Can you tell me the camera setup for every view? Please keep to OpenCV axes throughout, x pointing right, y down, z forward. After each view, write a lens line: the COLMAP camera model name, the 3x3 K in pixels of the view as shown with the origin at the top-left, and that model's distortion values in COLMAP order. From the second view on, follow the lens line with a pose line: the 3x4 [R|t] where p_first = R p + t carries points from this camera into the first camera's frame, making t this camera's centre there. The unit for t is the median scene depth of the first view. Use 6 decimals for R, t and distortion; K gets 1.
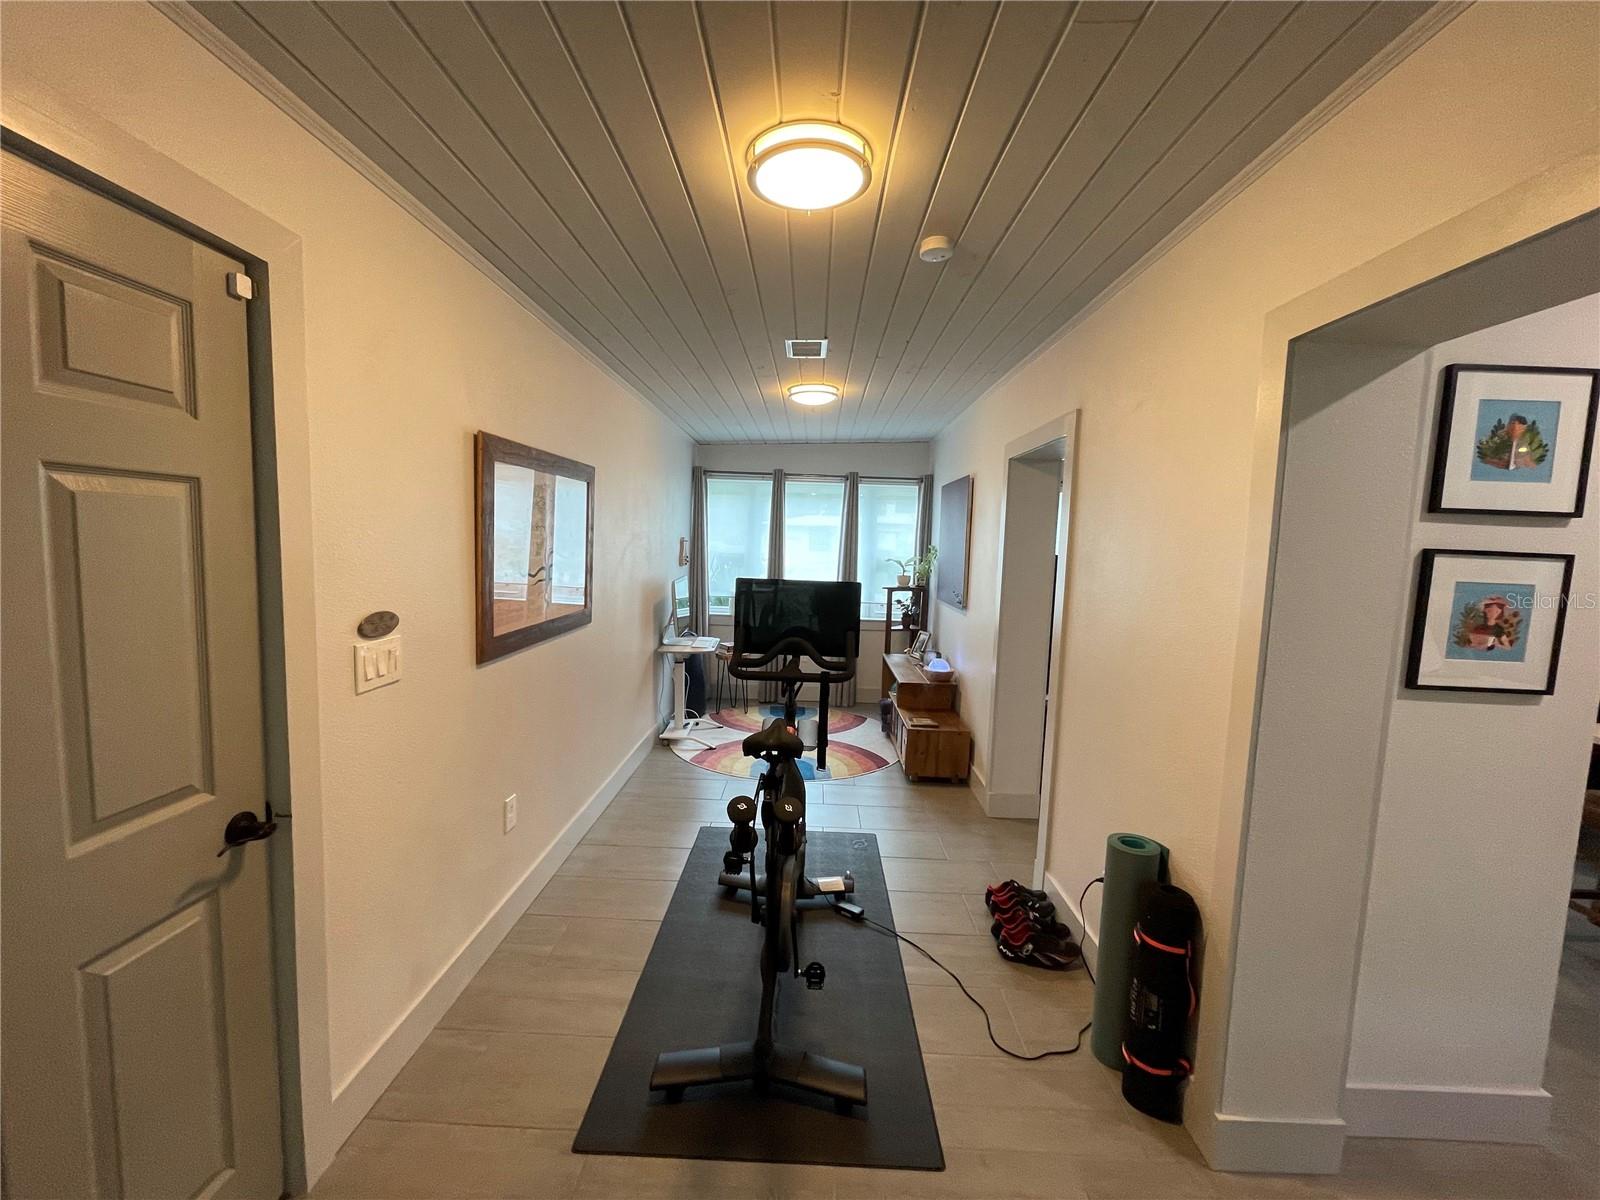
lens RADIAL K [[642.6, 0, 802.0], [0, 642.6, 599.8], [0, 0, 1]] dist [-0.003432, -0.000214]
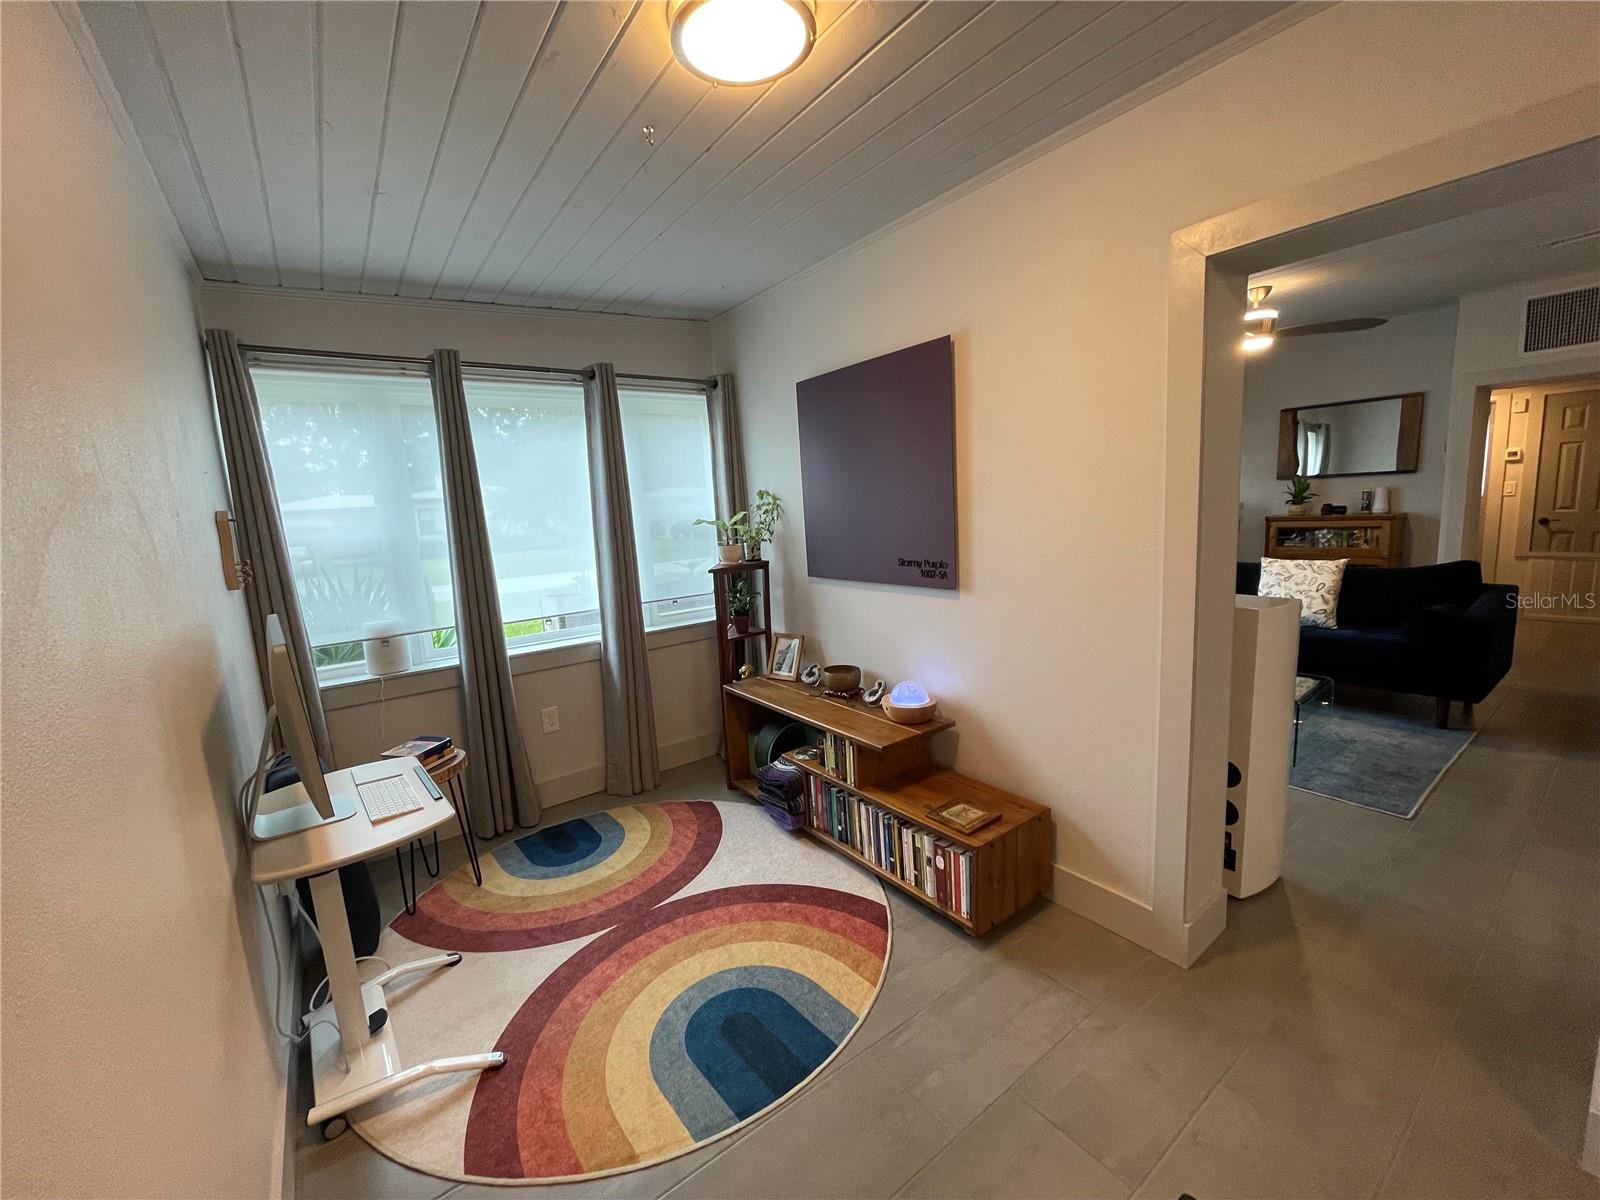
lens RADIAL K [[642.6, 0, 791.0], [0, 642.6, 607.3], [0, 0, 1]] dist [-0.003432, -0.000214]
pose [[0.800680, -0.172589, 0.573694, -0.134799], [0.139298, 0.984993, 0.101911, -0.033480], [-0.582673, -0.001684, 0.812705, 0.480275]]
